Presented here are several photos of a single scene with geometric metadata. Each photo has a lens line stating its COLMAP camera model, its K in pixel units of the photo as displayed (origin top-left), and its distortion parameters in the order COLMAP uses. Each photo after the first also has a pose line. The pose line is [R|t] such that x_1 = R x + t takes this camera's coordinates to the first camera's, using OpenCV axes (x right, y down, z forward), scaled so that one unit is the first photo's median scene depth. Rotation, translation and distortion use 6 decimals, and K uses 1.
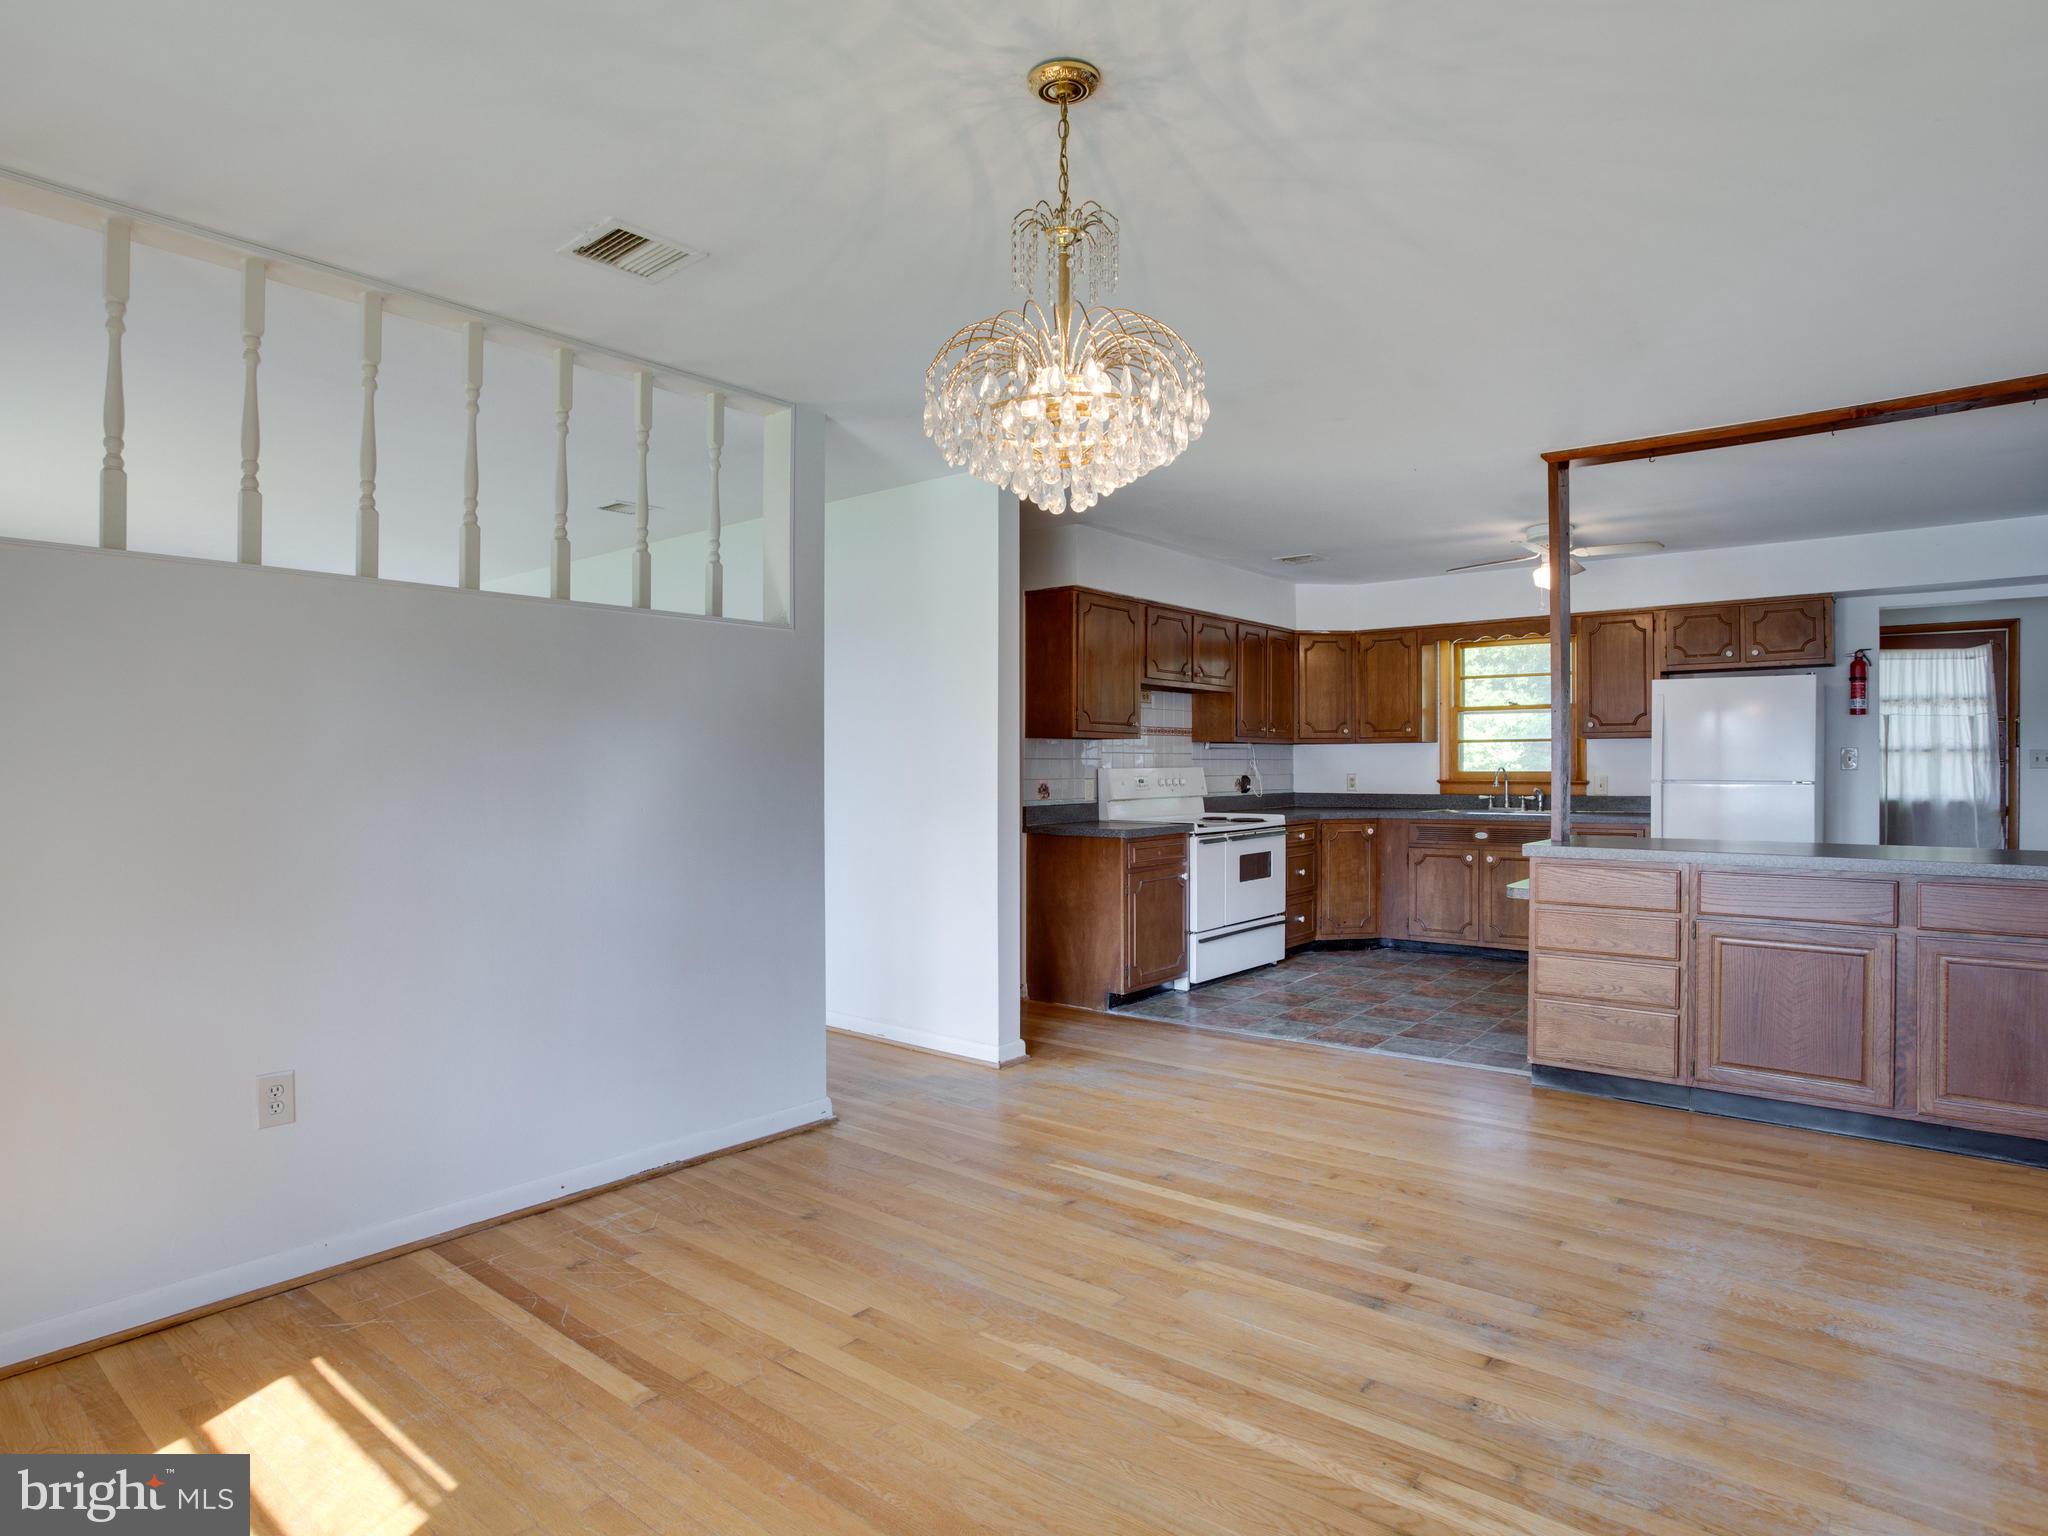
lens RADIAL K [[1147.8, 0, 1030.7], [0, 1147.8, 759.3], [0, 0, 1]] dist [-0.071232, 0.031090]
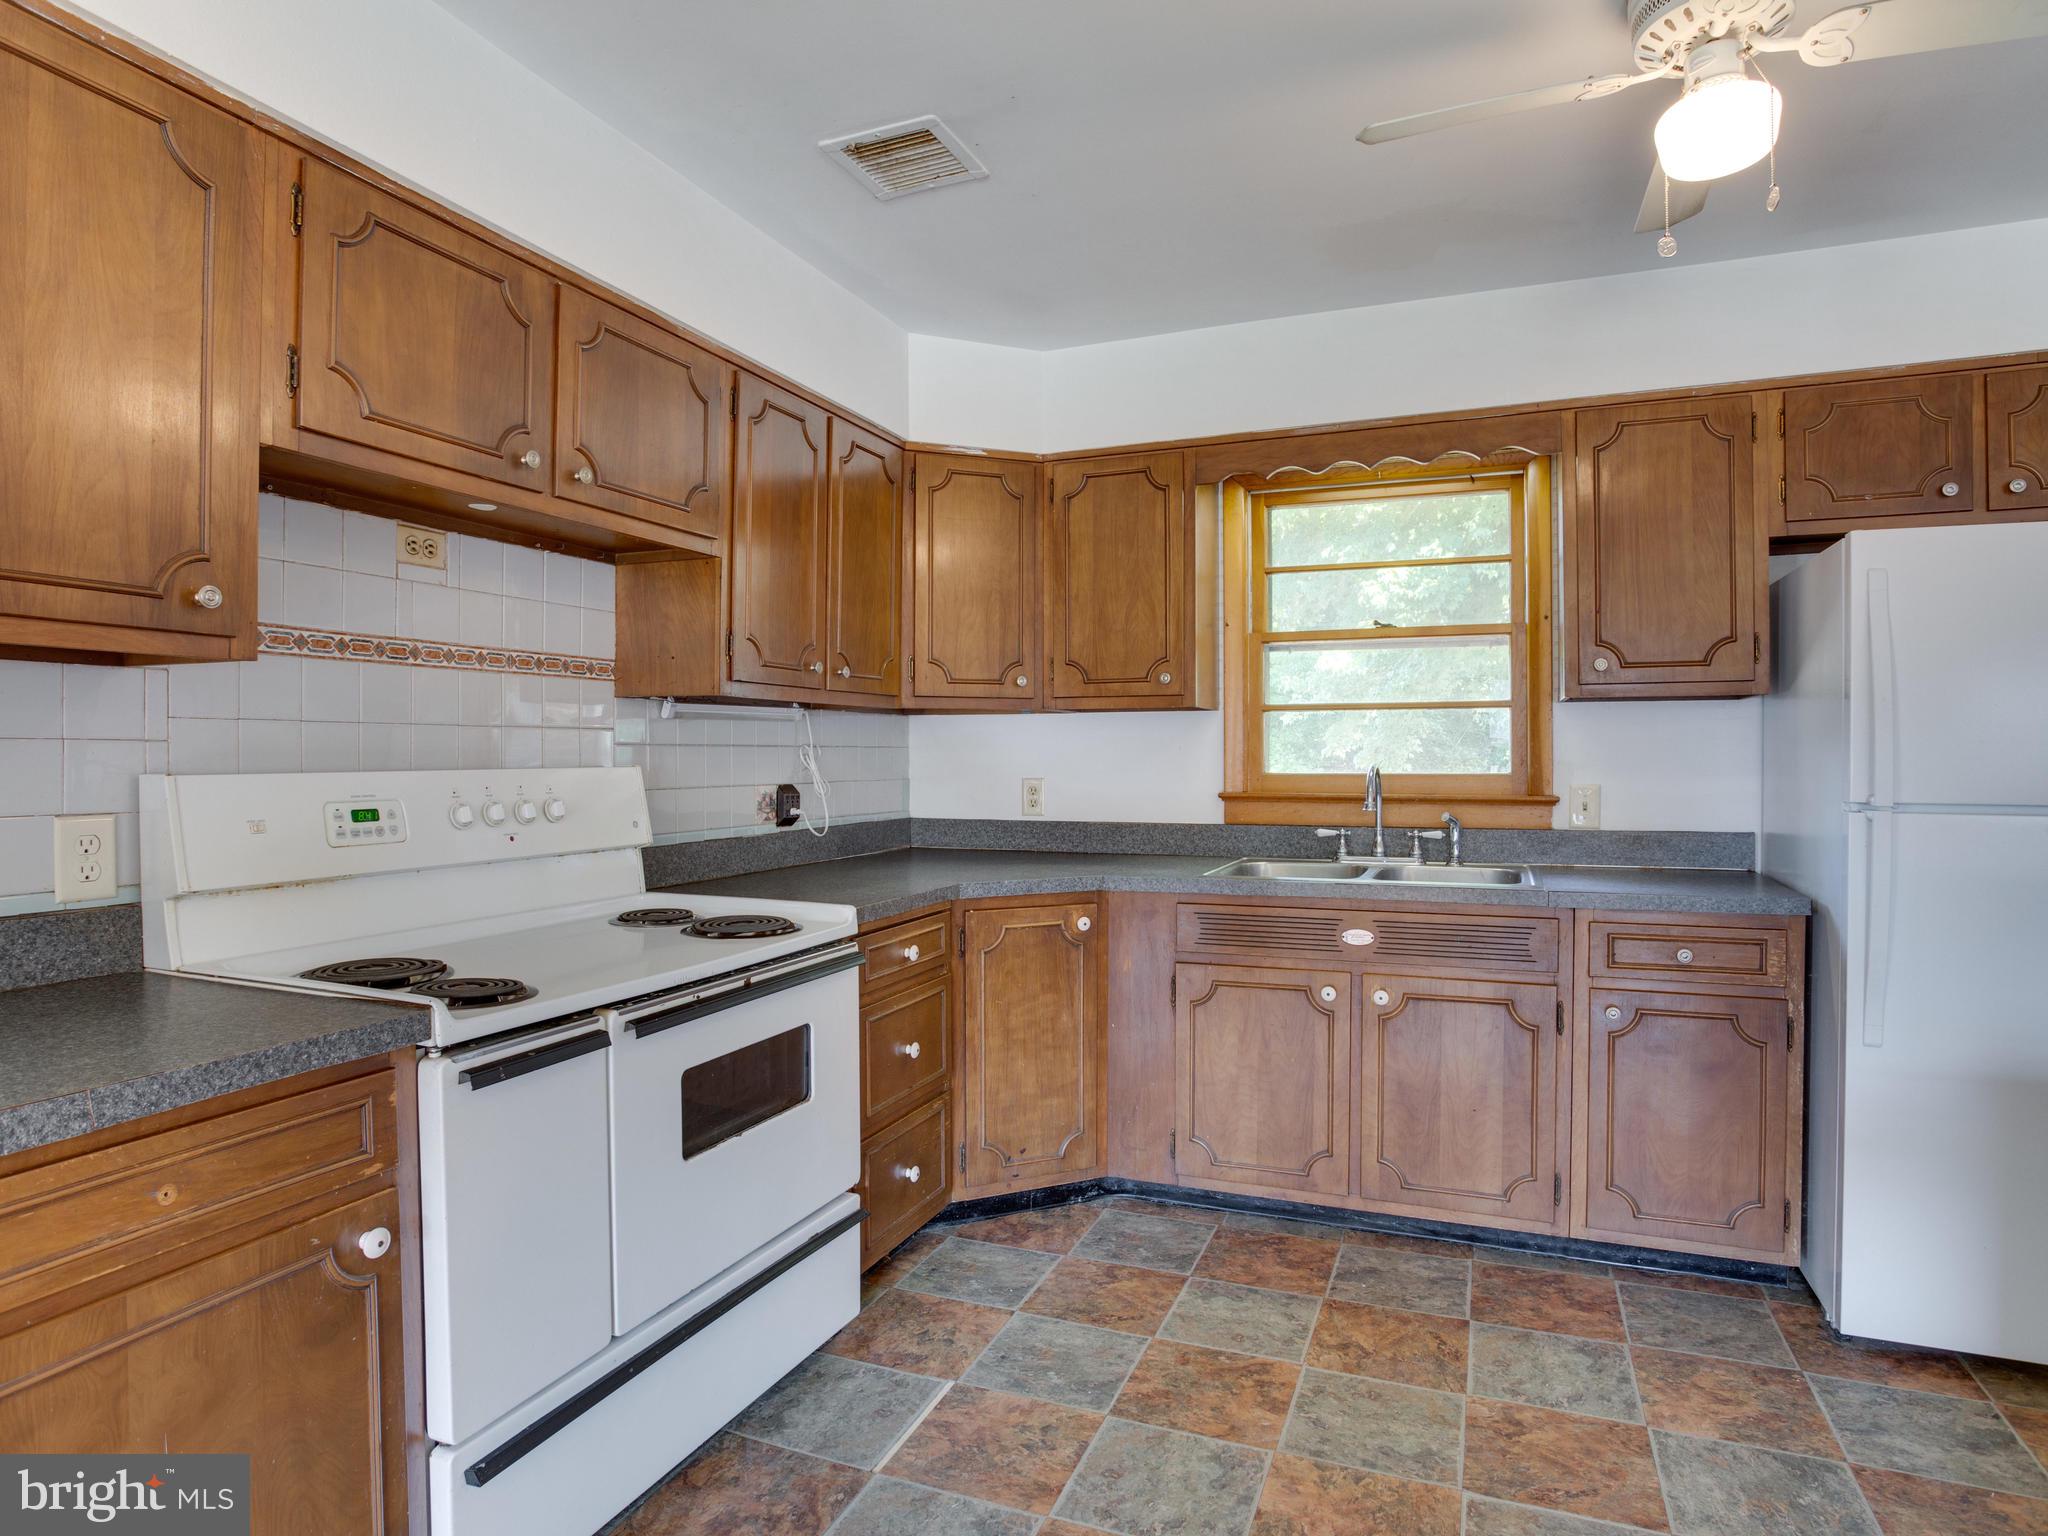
lens RADIAL K [[1147.8, 0, 1030.7], [0, 1147.8, 759.3], [0, 0, 1]] dist [-0.071232, 0.031090]
pose [[0.957196, 0.000233, 0.289441, 0.162165], [-0.002138, 0.999978, 0.006266, 0.002199], [-0.289433, -0.006617, 0.957175, 0.616477]]
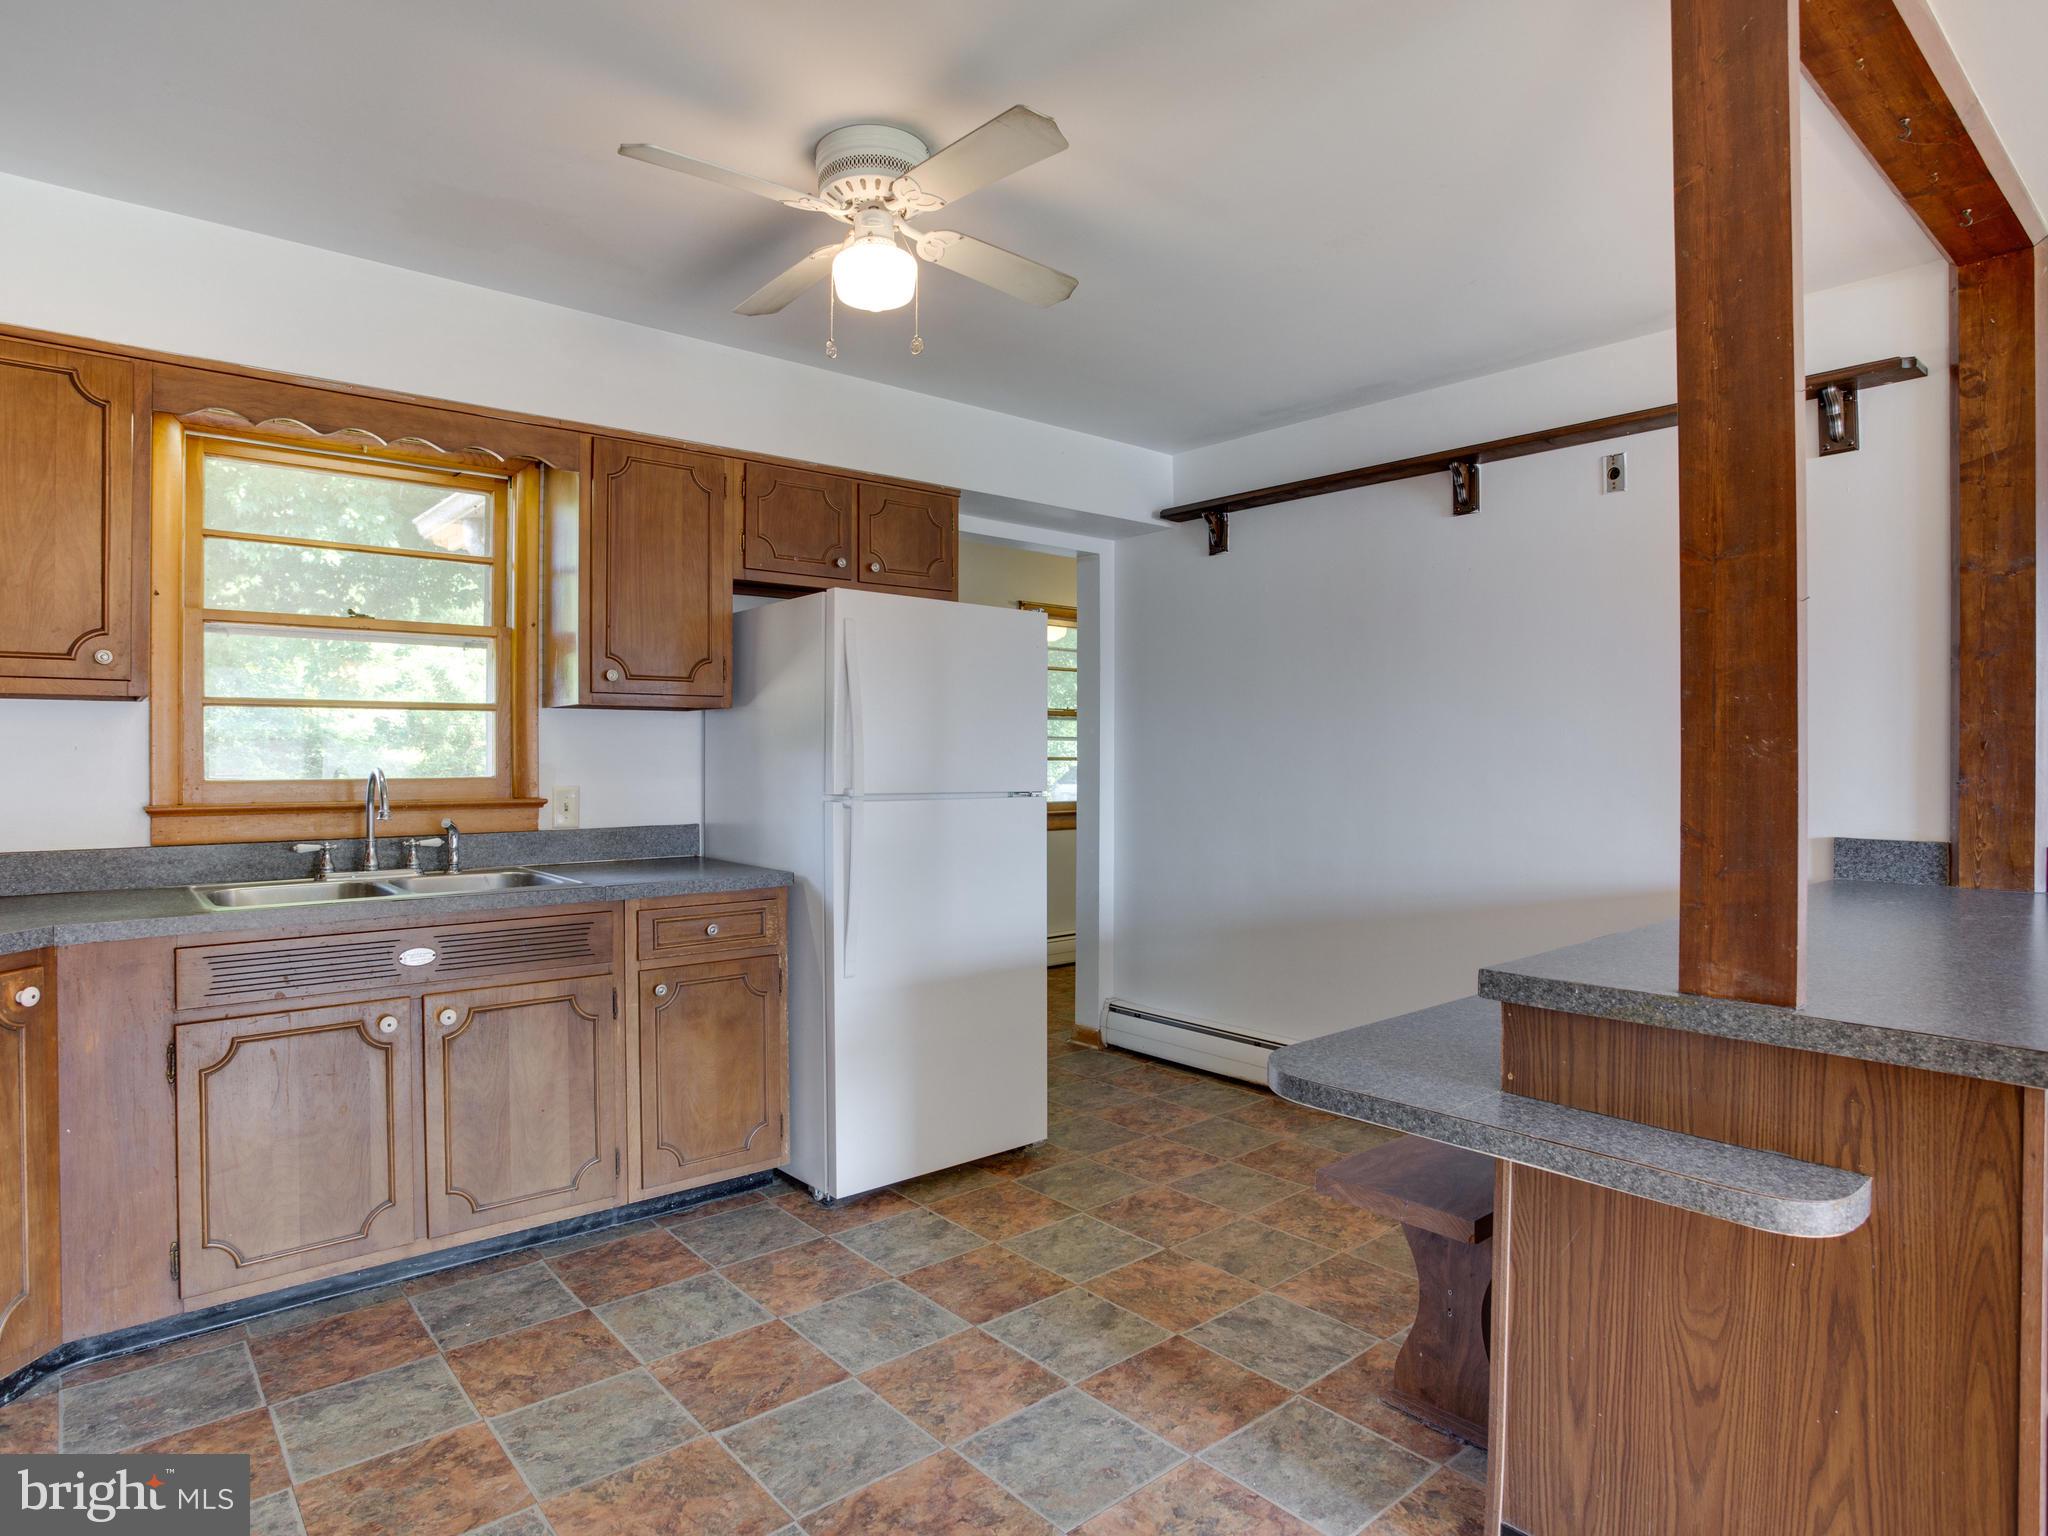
lens RADIAL K [[1147.8, 0, 1030.7], [0, 1147.8, 759.3], [0, 0, 1]] dist [-0.071232, 0.031090]
pose [[0.174611, 0.001196, 0.984637, 0.070373], [-0.002191, 0.999997, -0.000826, 0.003114], [-0.984635, -0.002013, 0.174613, 0.703723]]
